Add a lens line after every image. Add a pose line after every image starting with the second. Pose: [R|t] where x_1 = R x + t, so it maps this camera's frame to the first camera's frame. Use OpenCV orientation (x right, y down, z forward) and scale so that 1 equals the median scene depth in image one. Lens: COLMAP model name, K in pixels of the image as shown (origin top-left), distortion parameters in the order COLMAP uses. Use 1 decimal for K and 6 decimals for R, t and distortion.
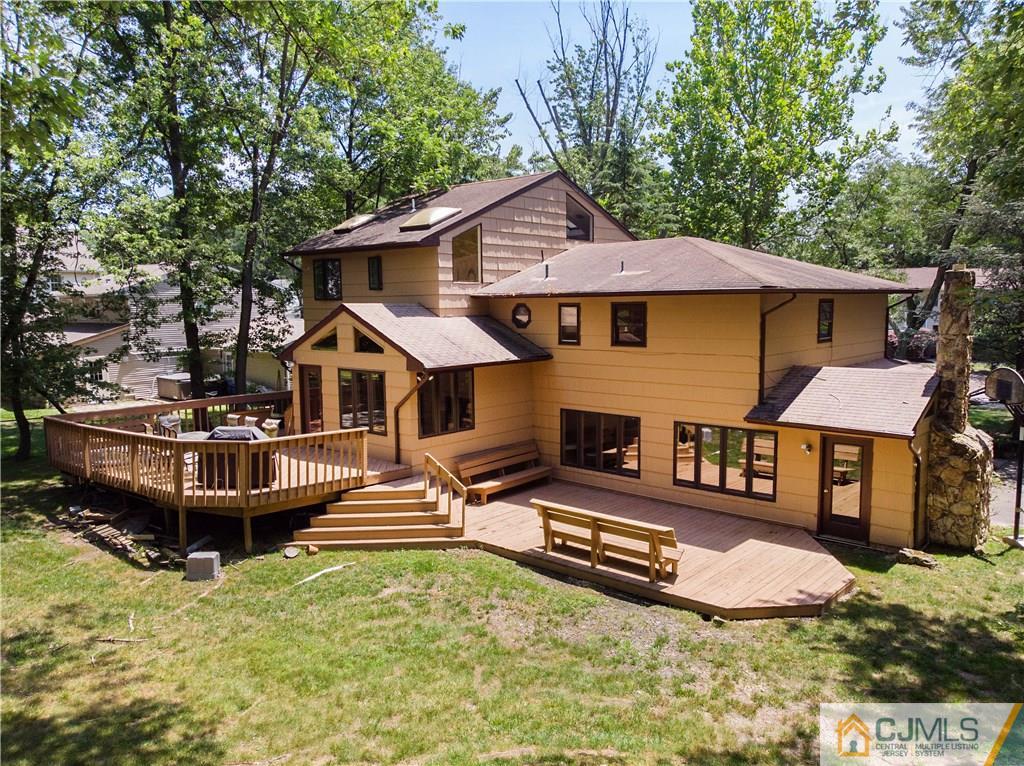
lens RADIAL K [[747.6, 0, 518.3], [0, 747.6, 391.7], [0, 0, 1]] dist [0.013454, -0.002522]
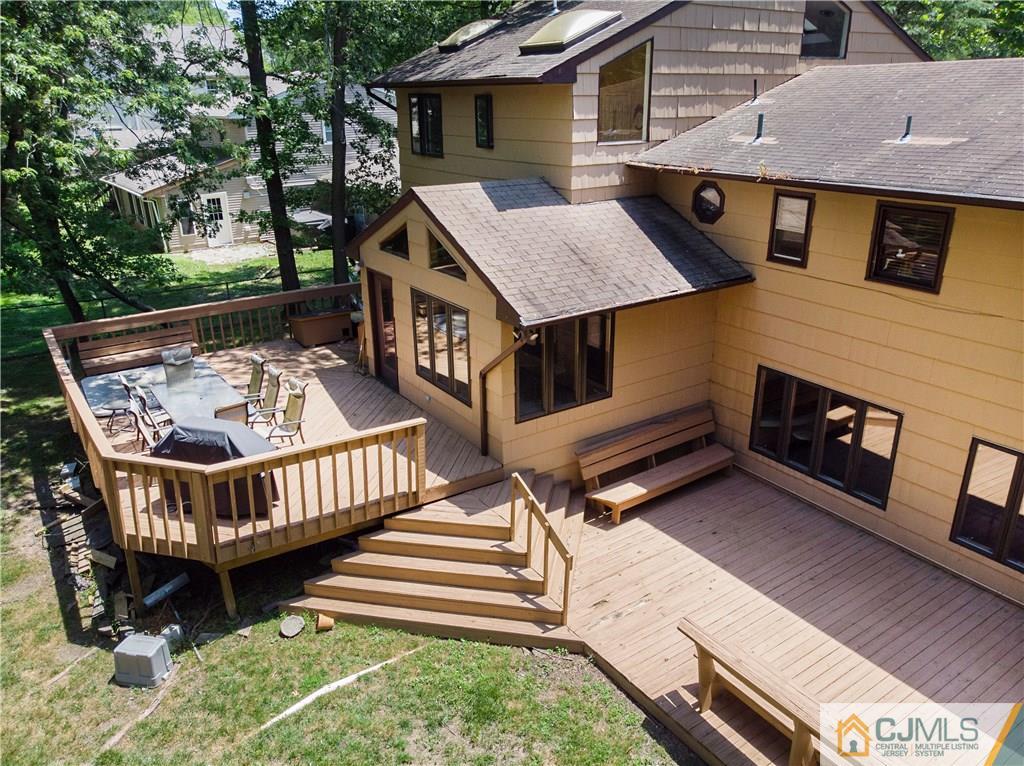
lens RADIAL K [[754.7, 0, 512.0], [0, 754.7, 383.0], [0, 0, 1]] dist [-0.006415, 0.001530]
pose [[0.967115, 0.089641, -0.238018, 0.010254], [-0.028285, 0.967933, 0.249611, -0.119215], [0.252761, -0.234671, 0.938638, 0.390842]]
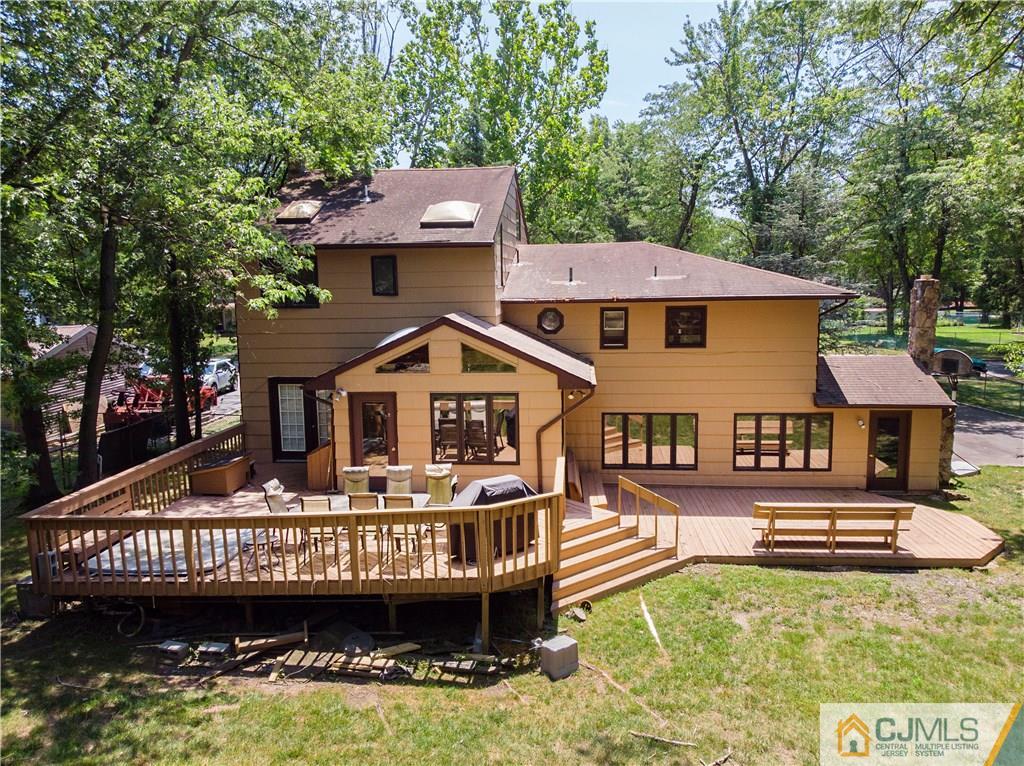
lens RADIAL K [[747.6, 0, 518.3], [0, 747.6, 391.7], [0, 0, 1]] dist [0.013454, -0.002522]
pose [[0.808895, -0.091142, 0.580845, -0.651740], [0.081415, 0.995758, 0.042866, -0.062154], [-0.582288, 0.012615, 0.812884, 0.274640]]
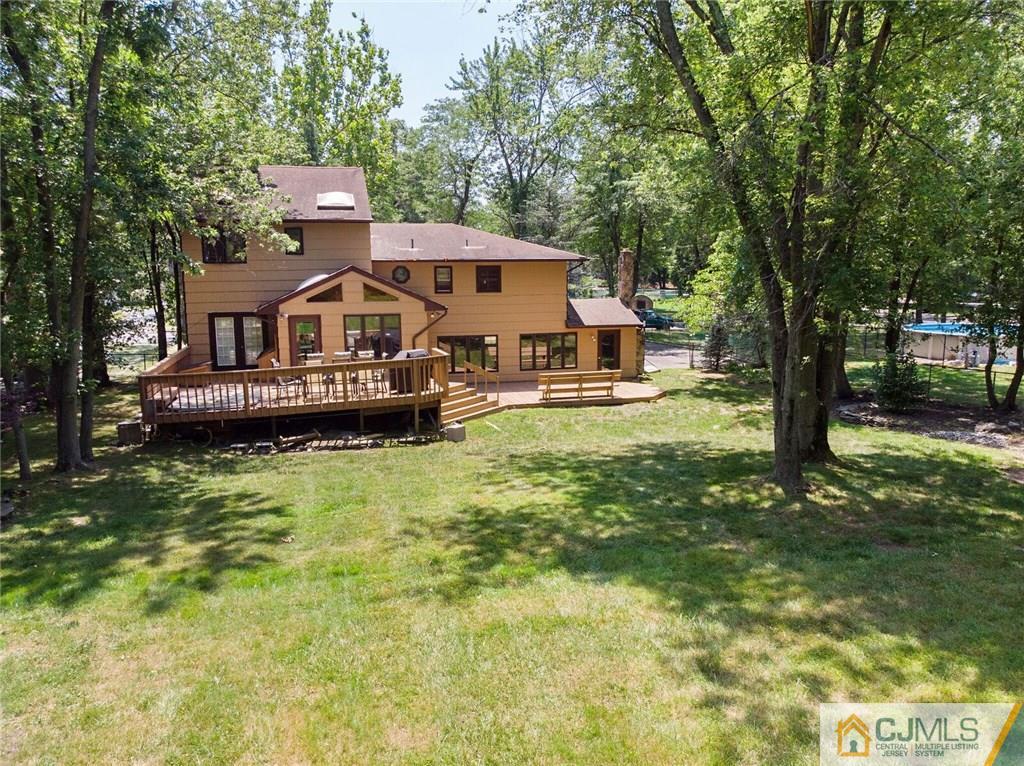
lens RADIAL K [[754.7, 0, 512.0], [0, 754.7, 383.0], [0, 0, 1]] dist [-0.006415, 0.001530]
pose [[0.578922, -0.122545, 0.806122, -1.166221], [0.098478, 0.991913, 0.080066, 0.009644], [-0.809414, 0.033033, 0.586308, -0.008471]]
